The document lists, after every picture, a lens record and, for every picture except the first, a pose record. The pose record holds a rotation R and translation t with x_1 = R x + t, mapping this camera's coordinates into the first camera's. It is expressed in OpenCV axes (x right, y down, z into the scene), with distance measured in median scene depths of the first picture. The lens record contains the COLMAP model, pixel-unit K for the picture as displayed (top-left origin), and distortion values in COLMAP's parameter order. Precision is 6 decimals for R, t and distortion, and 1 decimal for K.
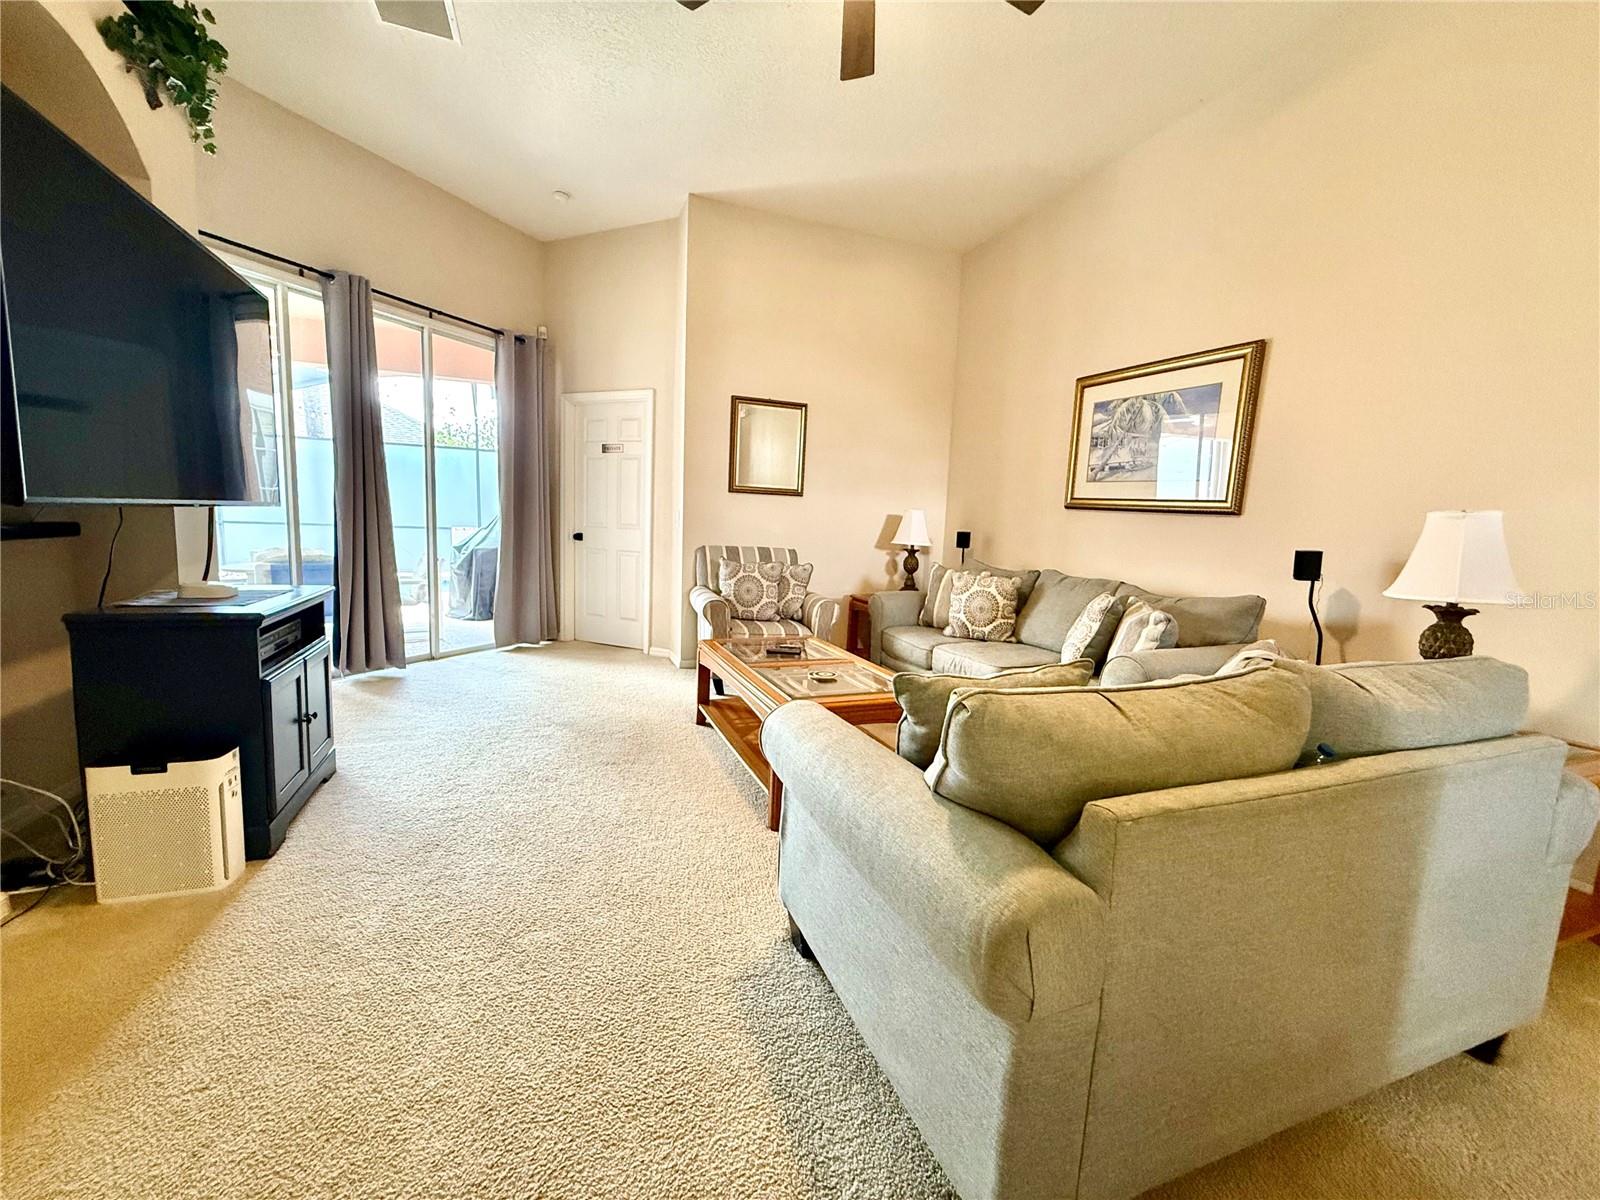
lens RADIAL K [[638.3, 0, 793.4], [0, 638.3, 599.3], [0, 0, 1]] dist [-0.000166, 0.000170]
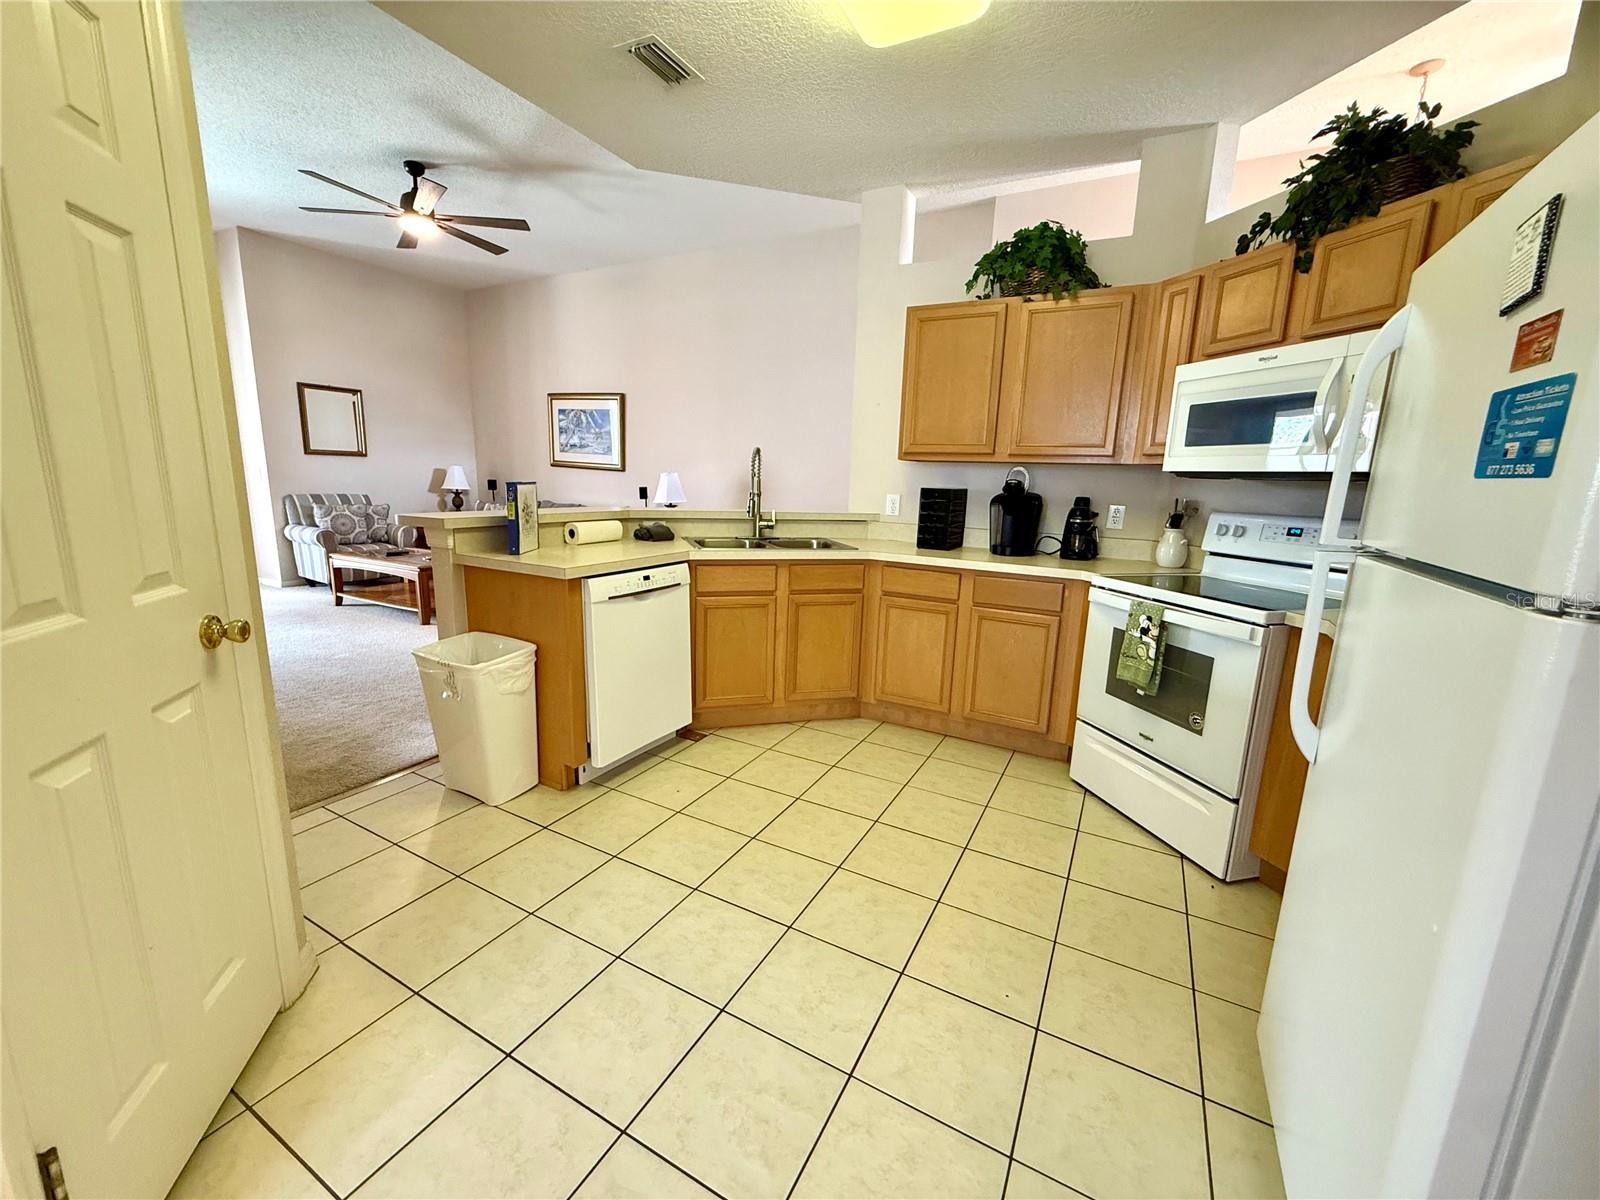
lens RADIAL K [[638.3, 0, 793.4], [0, 638.3, 599.3], [0, 0, 1]] dist [-0.000166, 0.000170]
pose [[0.757695, -0.141343, 0.637119, -0.270962], [0.080602, 0.989058, 0.123563, 0.065649], [-0.647612, -0.042270, 0.760797, -0.877541]]
